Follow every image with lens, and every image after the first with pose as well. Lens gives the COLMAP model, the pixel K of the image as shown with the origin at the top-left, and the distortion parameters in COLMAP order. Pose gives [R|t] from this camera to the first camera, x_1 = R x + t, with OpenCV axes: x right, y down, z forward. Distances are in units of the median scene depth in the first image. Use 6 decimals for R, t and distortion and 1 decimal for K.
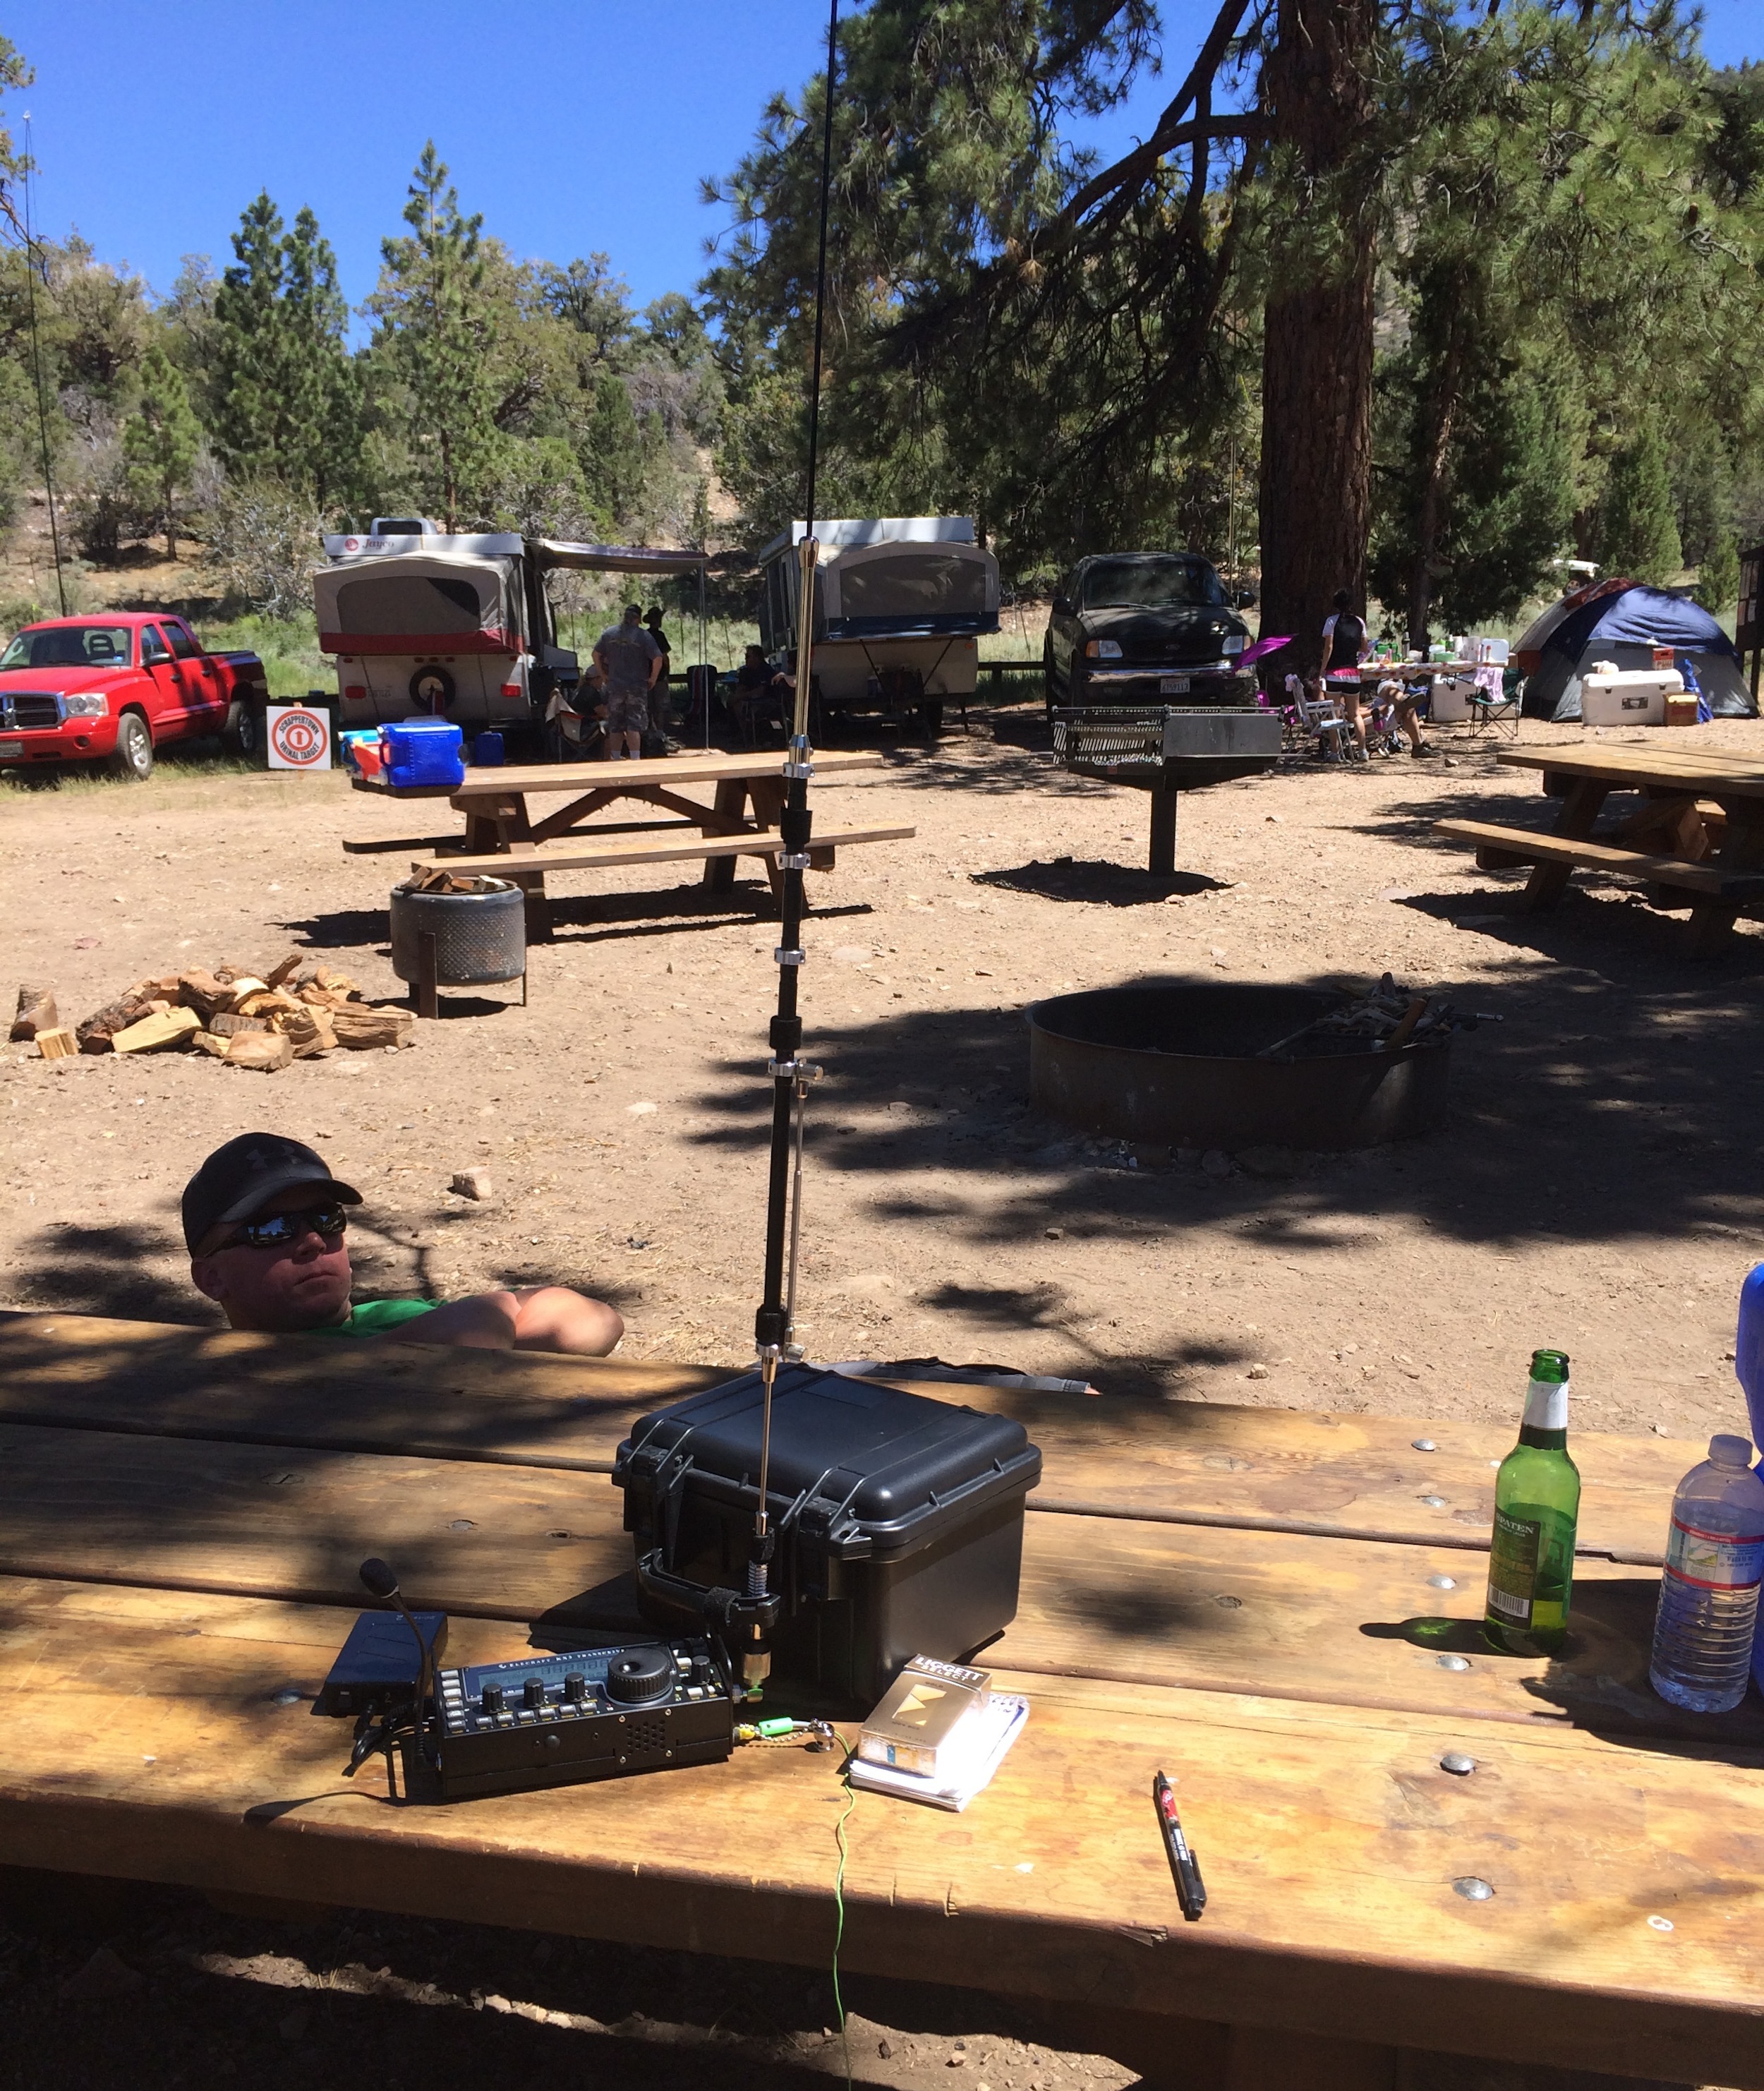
lens RADIAL K [[1939.6, 0, 859.5], [0, 1939.6, 1111.2], [0, 0, 1]] dist [0.095992, -0.140791]
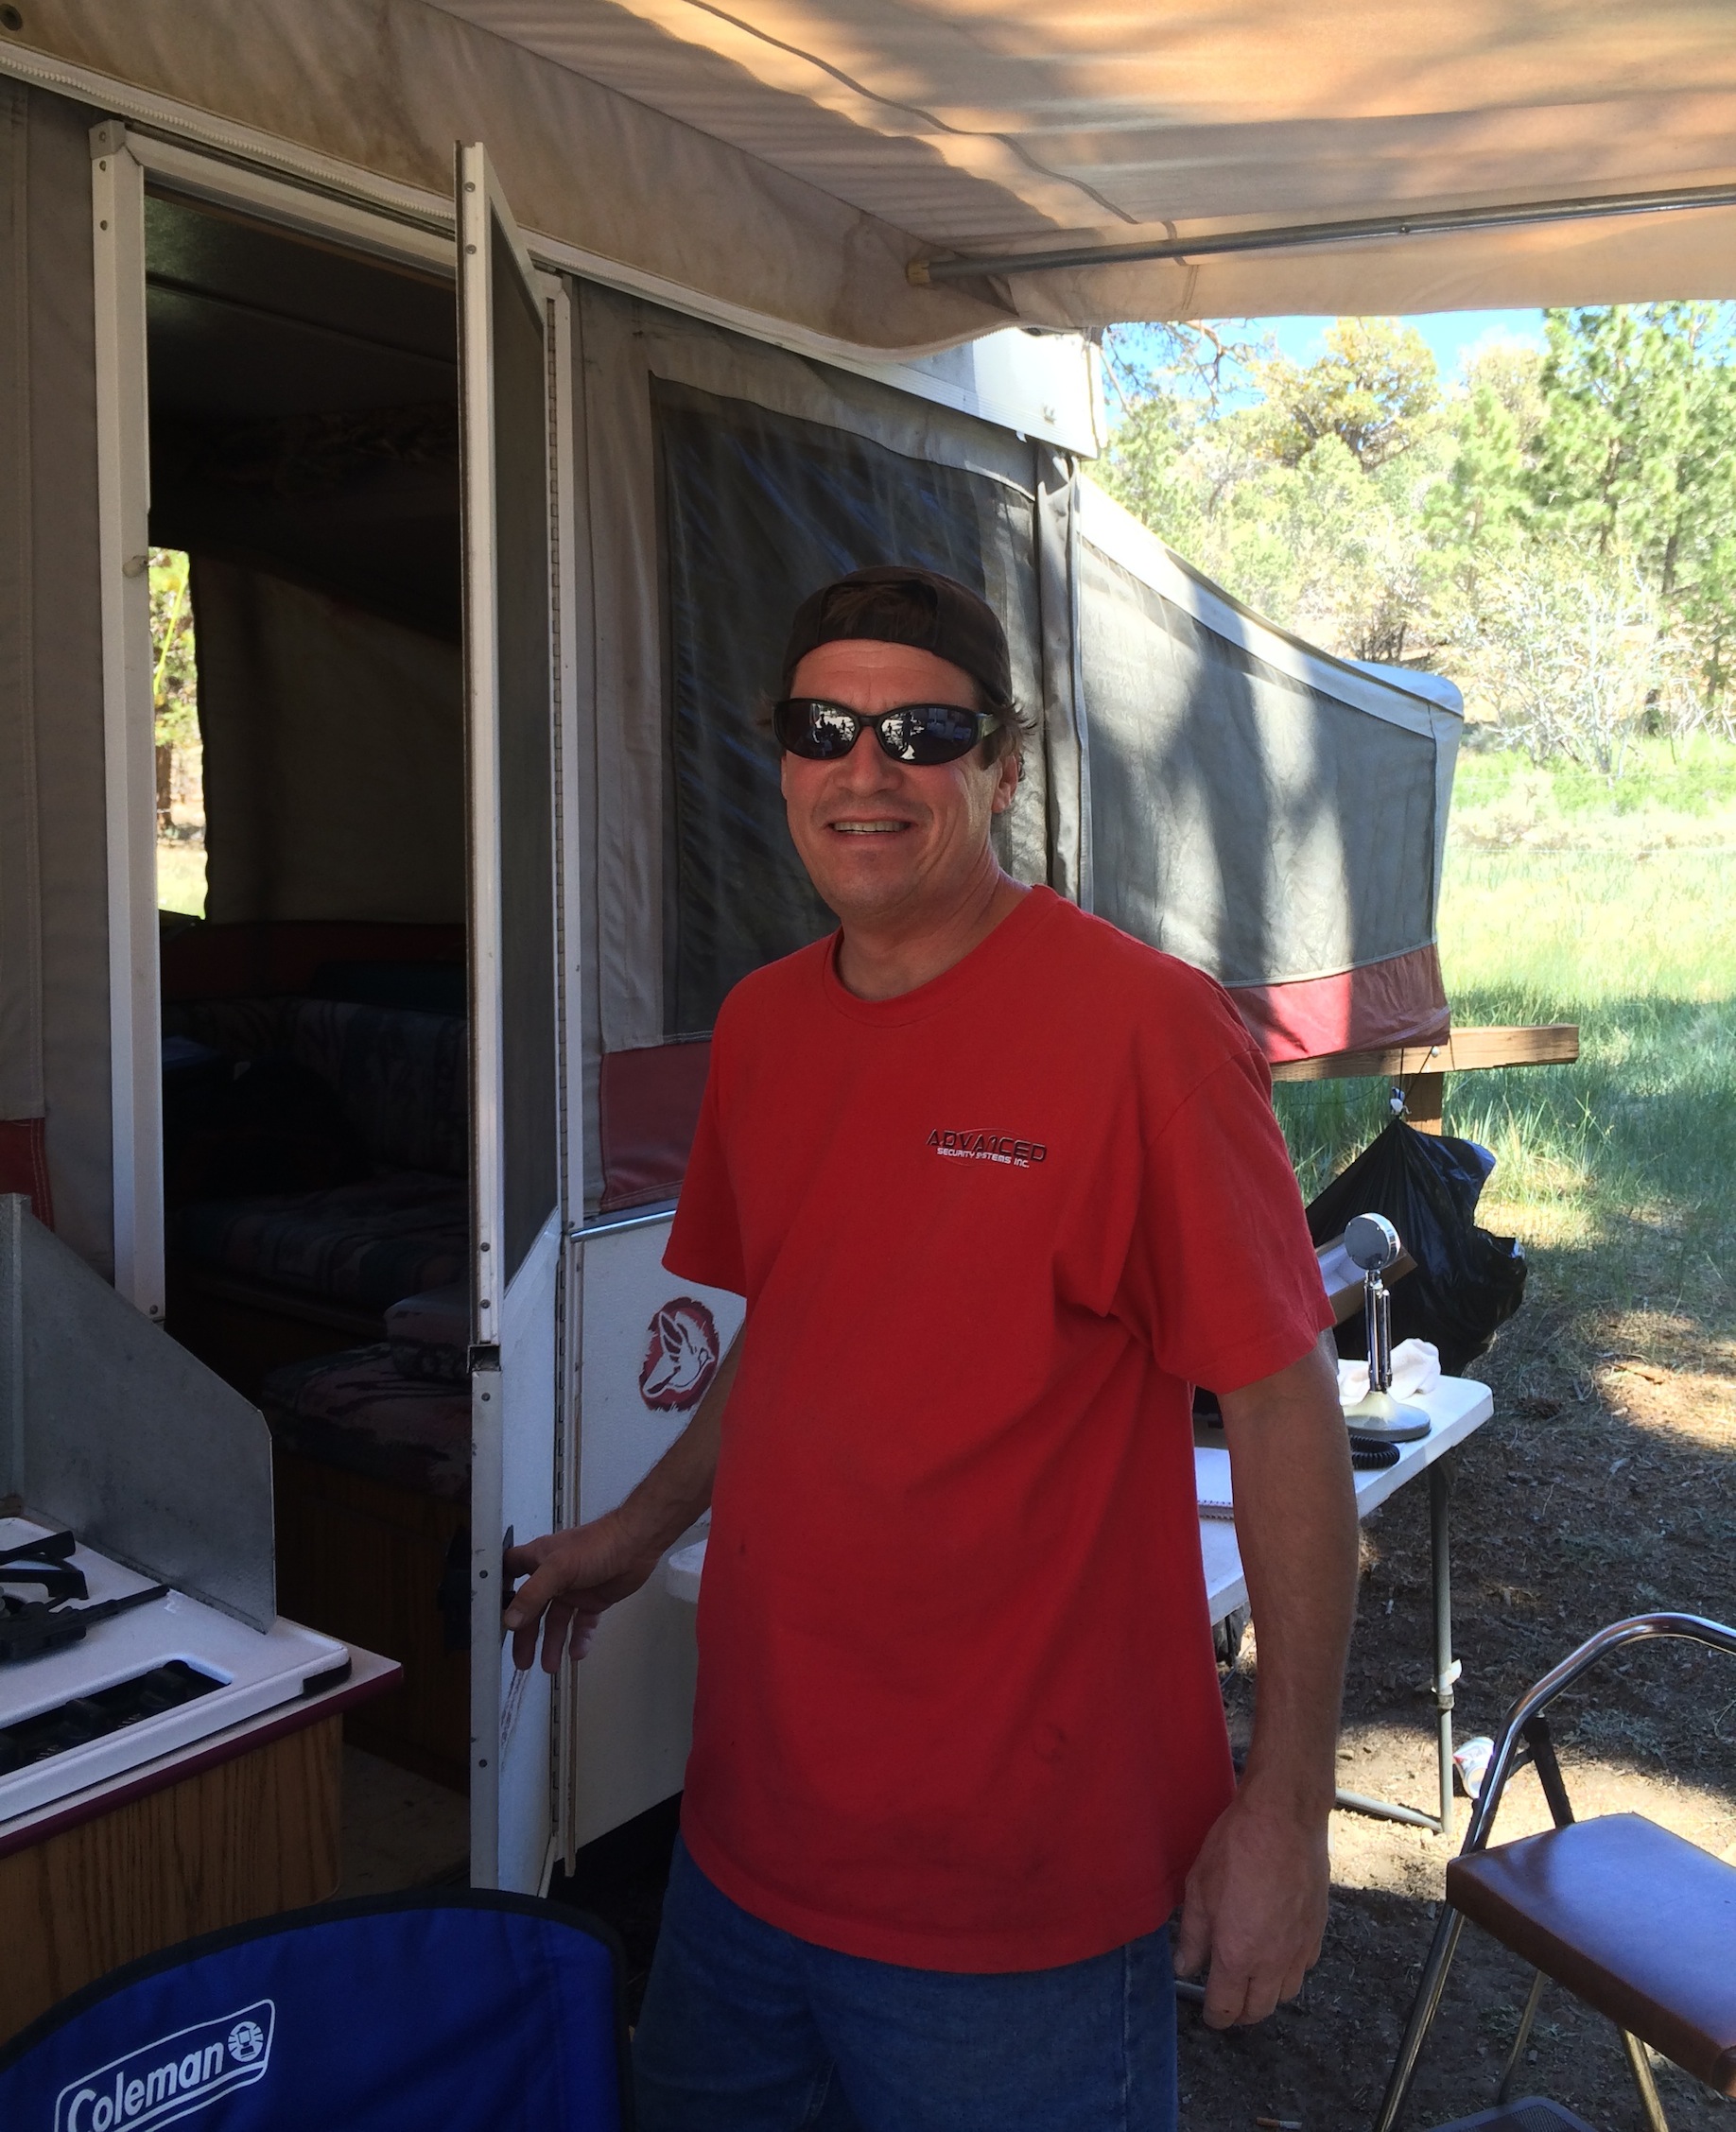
lens RADIAL K [[1957.4, 0, 867.7], [0, 1957.4, 992.7], [0, 0, 1]] dist [0.007824, 0.000852]
pose [[0.751899, 0.097094, -0.652089, -0.038402], [-0.176462, 0.982646, -0.057159, -0.096211], [0.635224, 0.158047, 0.755984, 0.377611]]
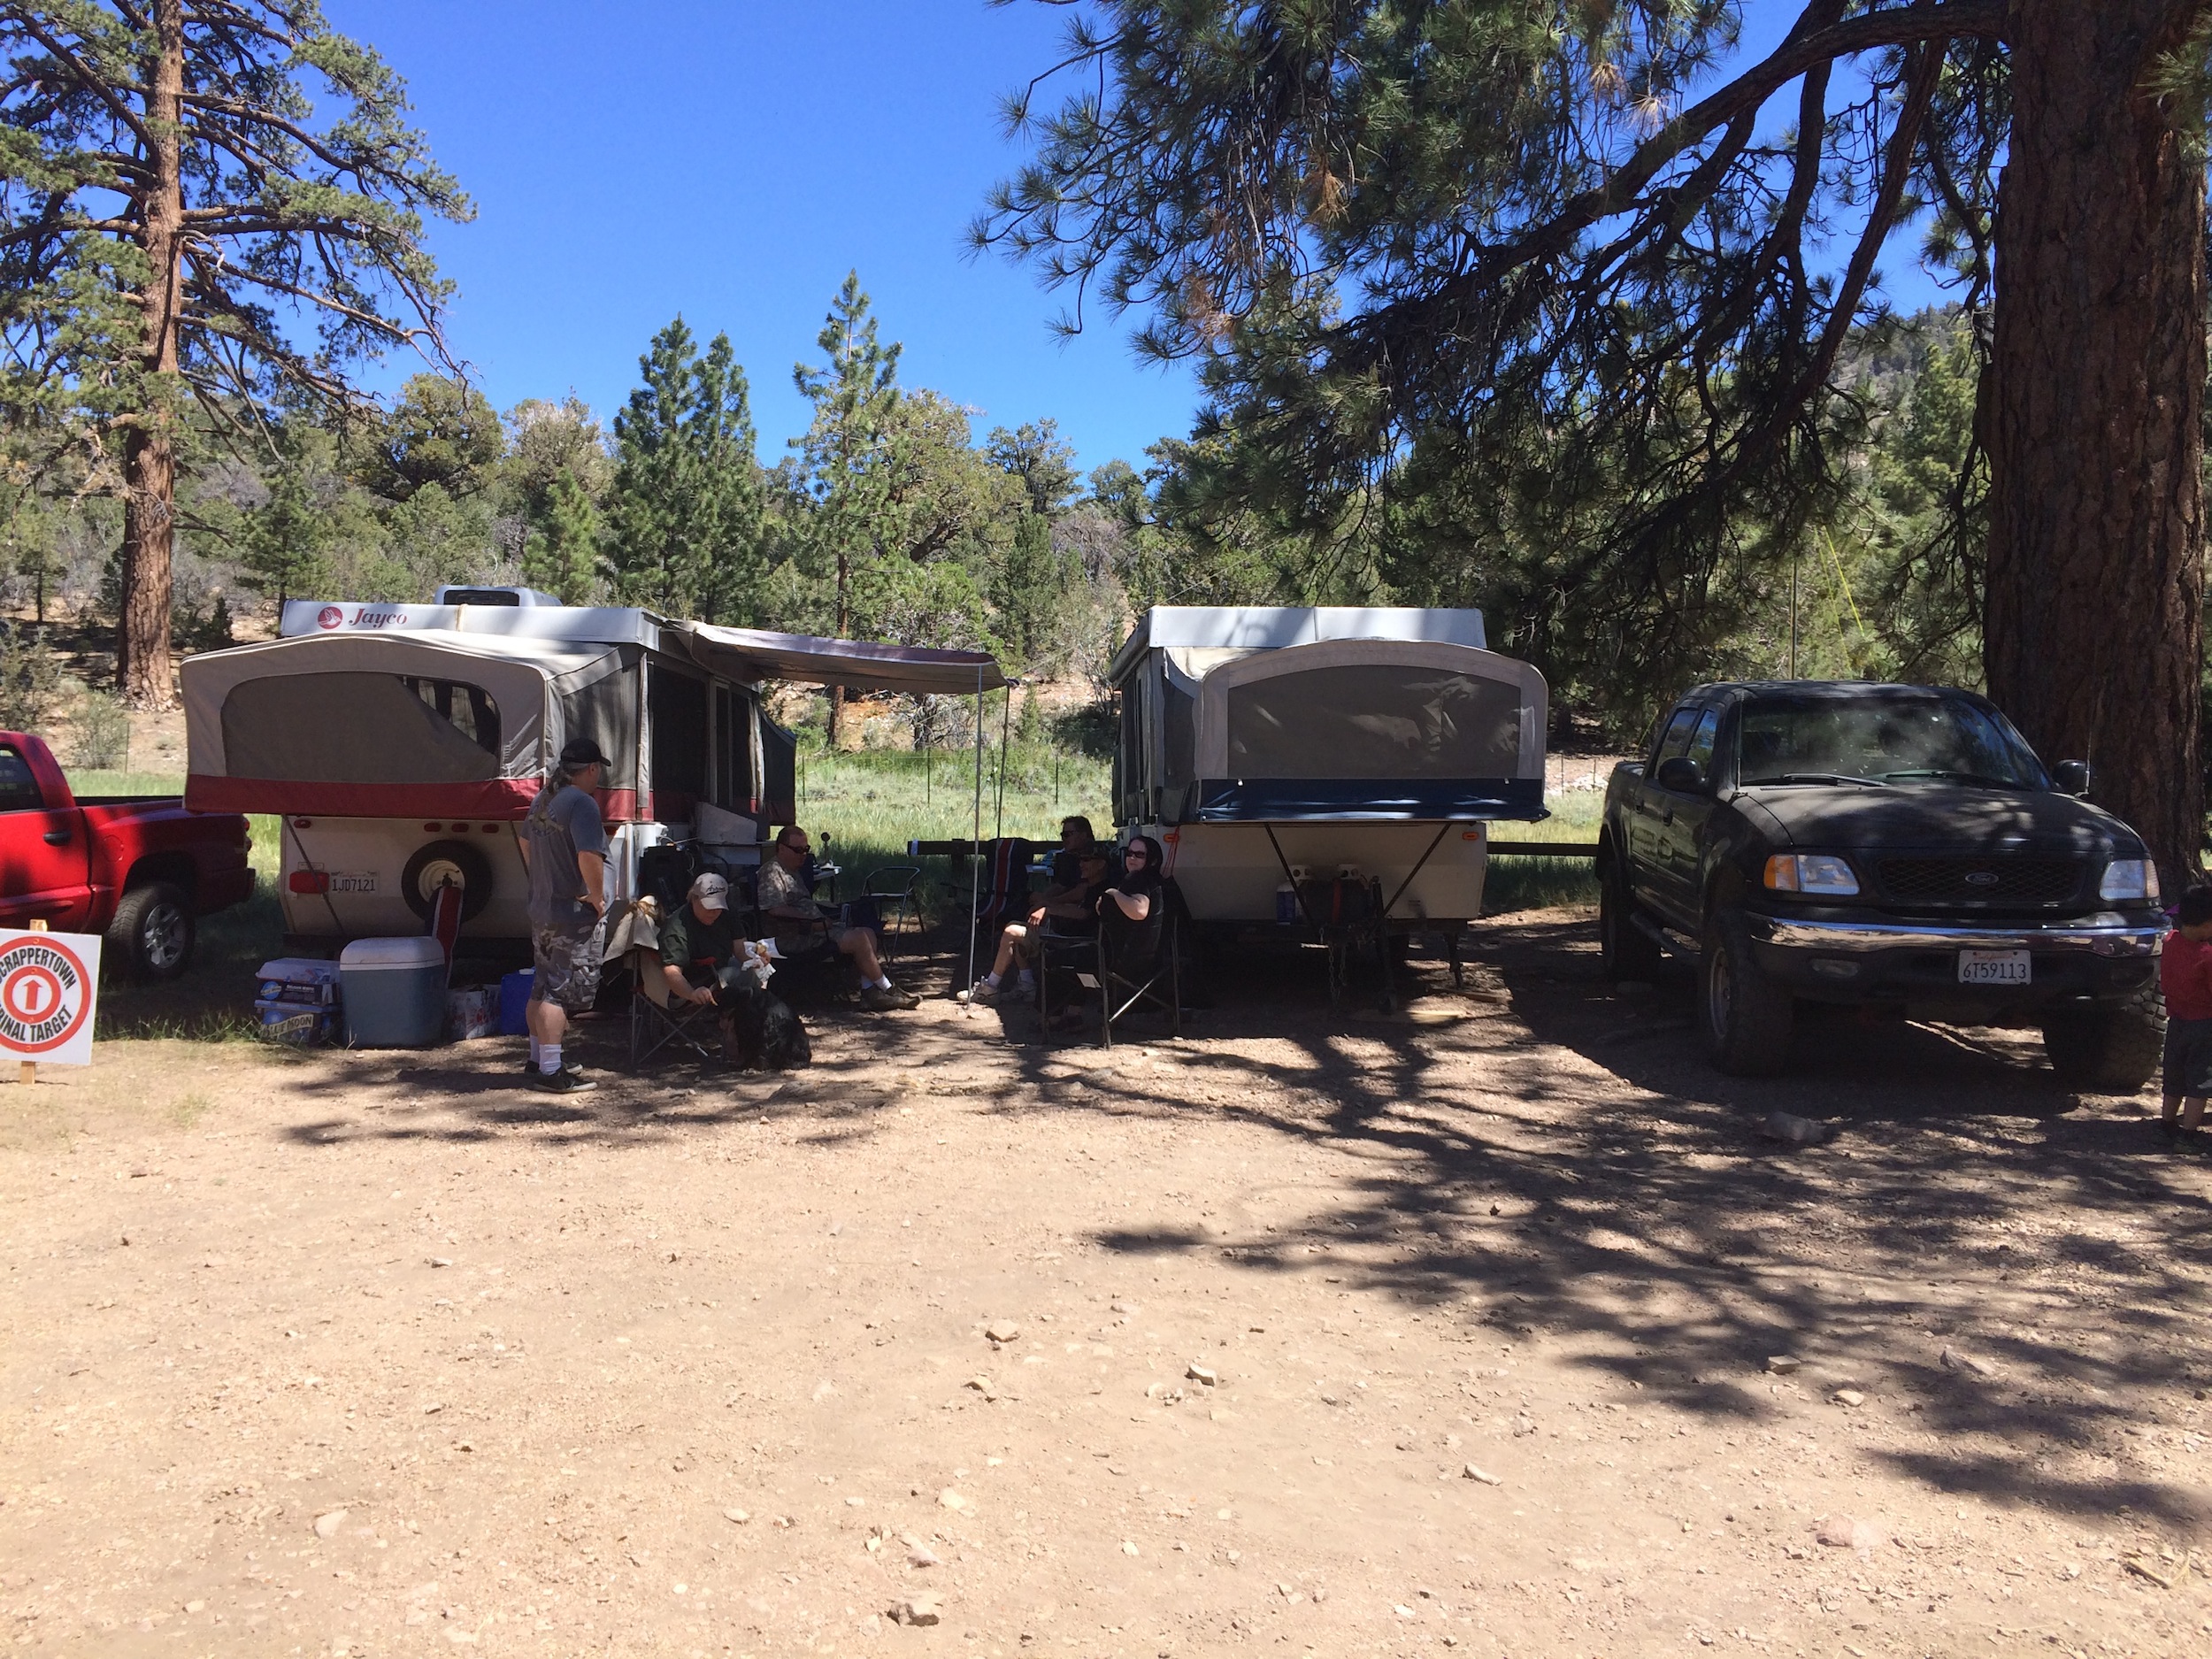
lens RADIAL K [[1843.9, 0, 1082.7], [0, 1843.9, 837.0], [0, 0, 1]] dist [0.055687, -0.088052]
pose [[0.993408, 0.042608, -0.106422, 0.001379], [-0.063295, 0.977890, -0.199311, -0.049099], [0.095577, 0.204733, 0.974140, 0.186288]]
